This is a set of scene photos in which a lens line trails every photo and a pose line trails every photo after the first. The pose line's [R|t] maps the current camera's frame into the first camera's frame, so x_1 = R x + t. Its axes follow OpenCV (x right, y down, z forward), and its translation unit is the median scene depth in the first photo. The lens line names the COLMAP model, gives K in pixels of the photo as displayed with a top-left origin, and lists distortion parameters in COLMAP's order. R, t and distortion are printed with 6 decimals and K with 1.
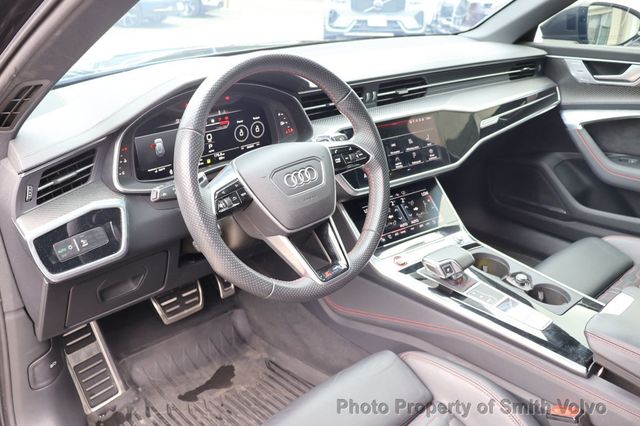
lens RADIAL K [[534.7, 0, 319.3], [0, 534.7, 214.8], [0, 0, 1]] dist [-0.009913, 0.001895]
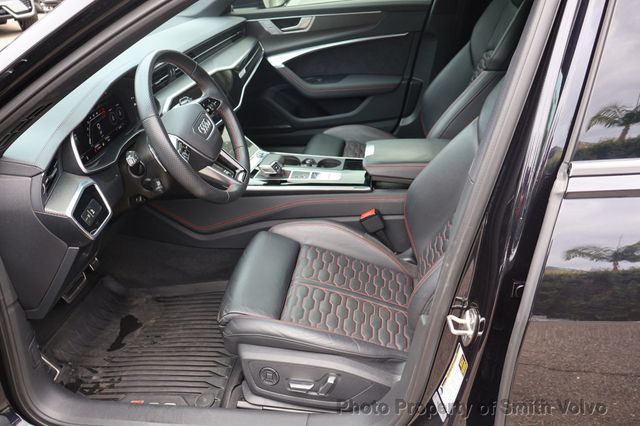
lens RADIAL K [[534.7, 0, 320.9], [0, 534.7, 212.7], [0, 0, 1]] dist [-0.009913, 0.001895]
pose [[0.757947, -0.354854, 0.547352, -0.407505], [0.324104, 0.933053, 0.156103, 0.017070], [-0.566103, 0.059082, 0.822215, -0.253625]]
